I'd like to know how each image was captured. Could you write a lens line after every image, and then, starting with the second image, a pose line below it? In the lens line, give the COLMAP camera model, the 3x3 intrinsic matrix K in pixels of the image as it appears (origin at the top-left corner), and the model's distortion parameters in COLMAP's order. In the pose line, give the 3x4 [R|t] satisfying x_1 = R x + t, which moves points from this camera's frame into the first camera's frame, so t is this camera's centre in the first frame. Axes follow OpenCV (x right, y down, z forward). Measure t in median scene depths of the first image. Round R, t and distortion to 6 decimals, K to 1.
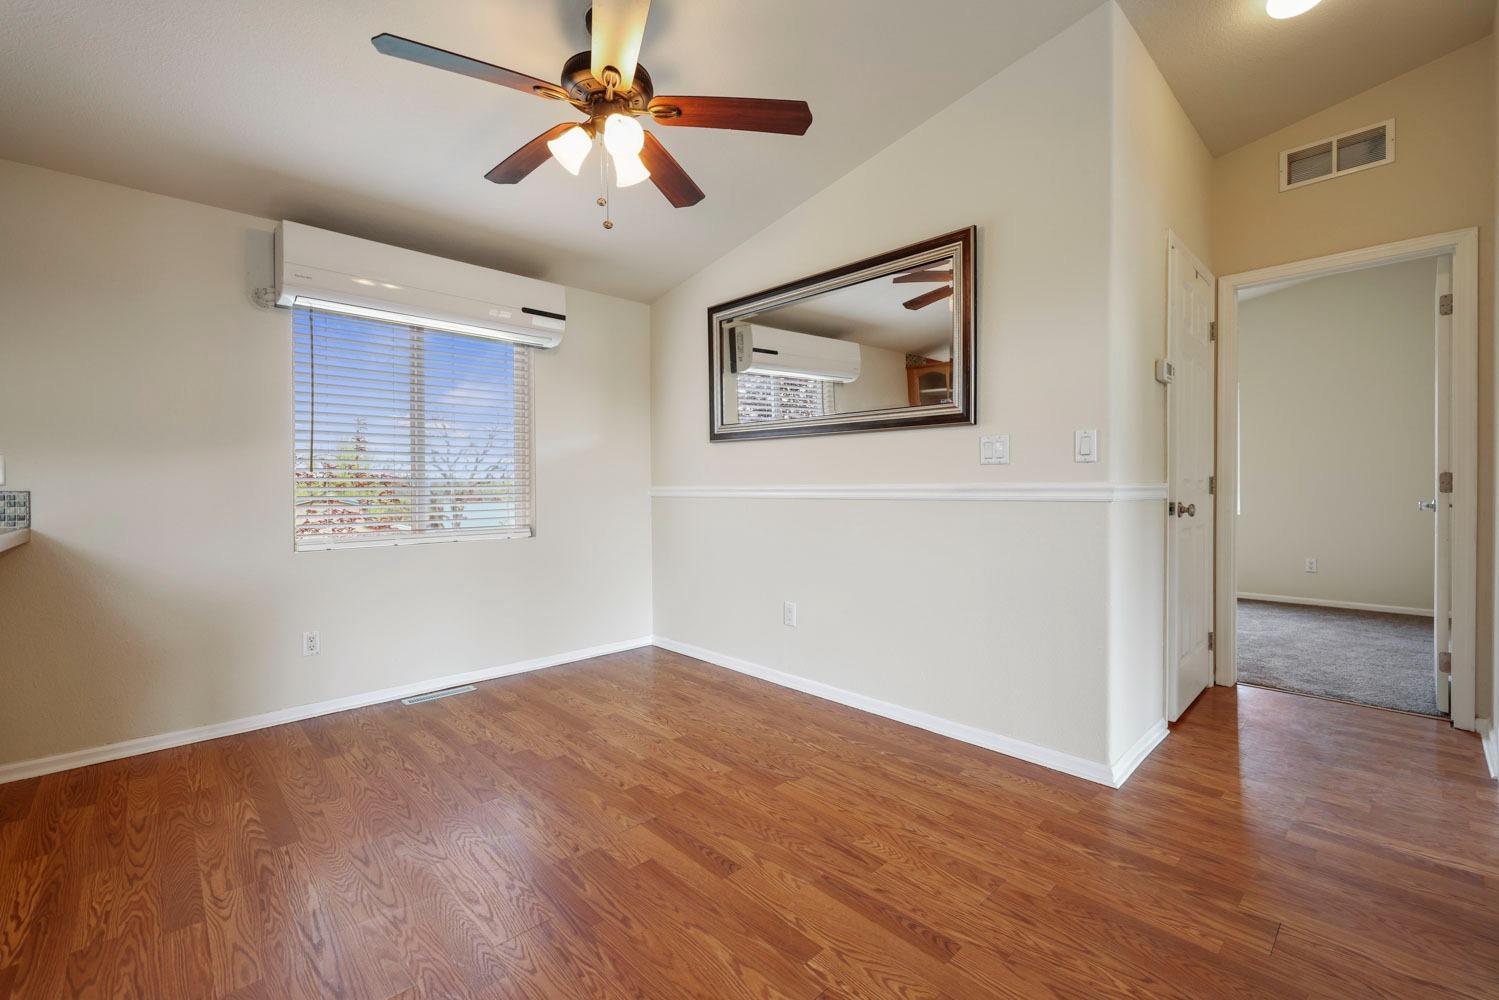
lens RADIAL K [[635.1, 0, 733.2], [0, 635.1, 490.4], [0, 0, 1]] dist [0.001250, -0.000341]
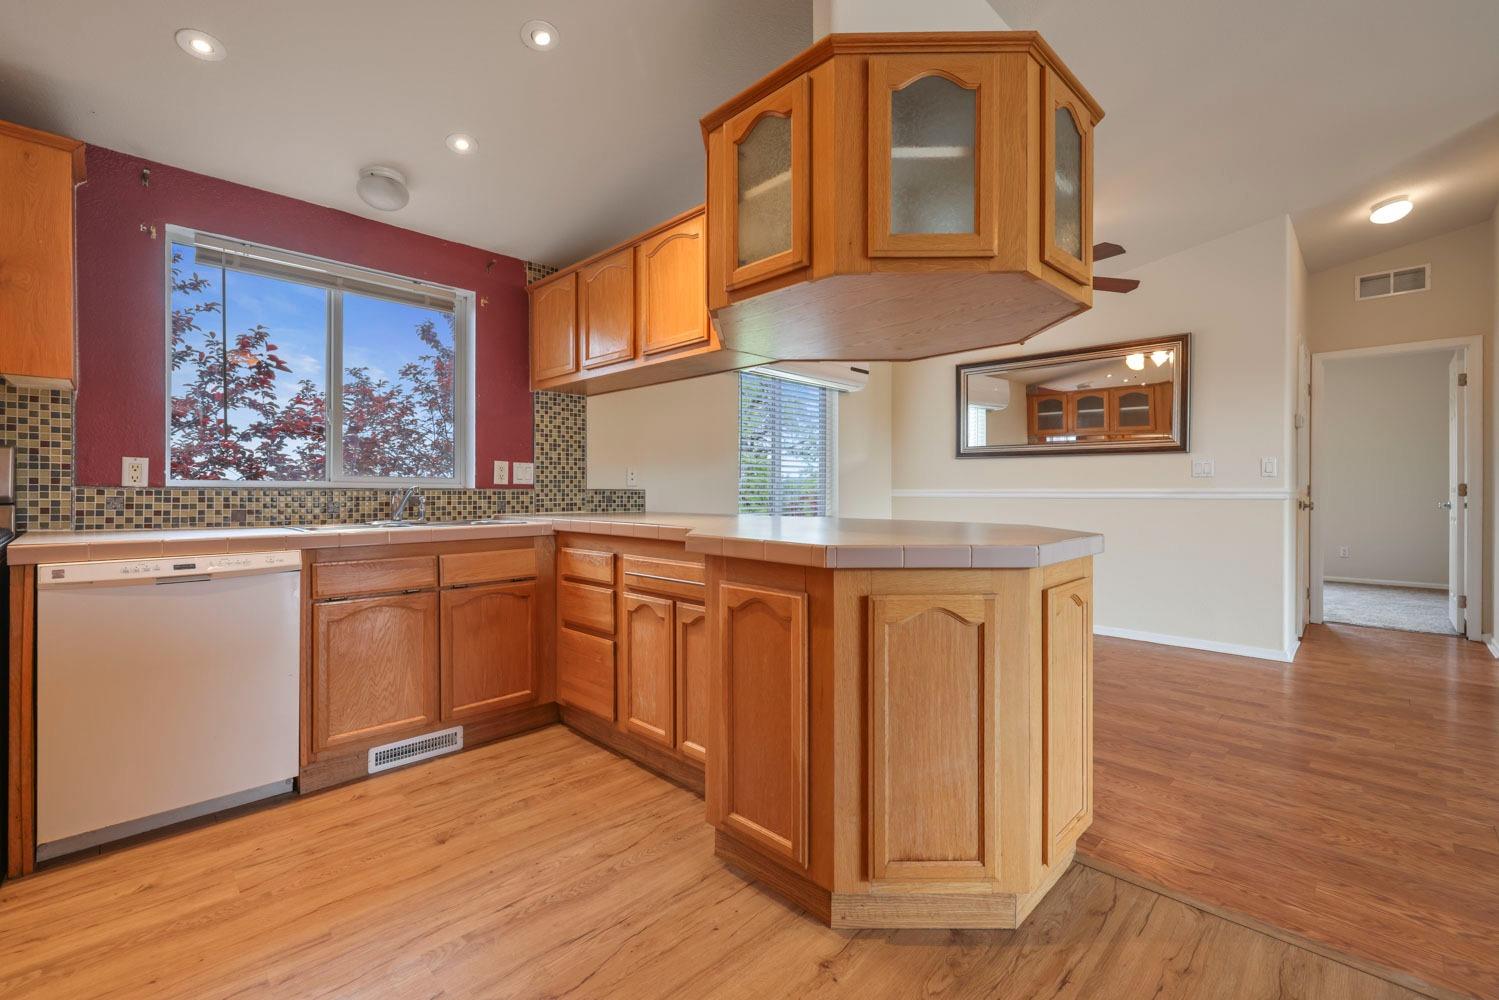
lens RADIAL K [[620.0, 0, 752.7], [0, 620.0, 486.9], [0, 0, 1]] dist [-0.000674, -0.000031]
pose [[0.999699, 0.007056, 0.023479, -0.716019], [-0.006897, 0.999953, -0.006850, 0.002866], [-0.023526, 0.006686, 0.999701, -0.527815]]
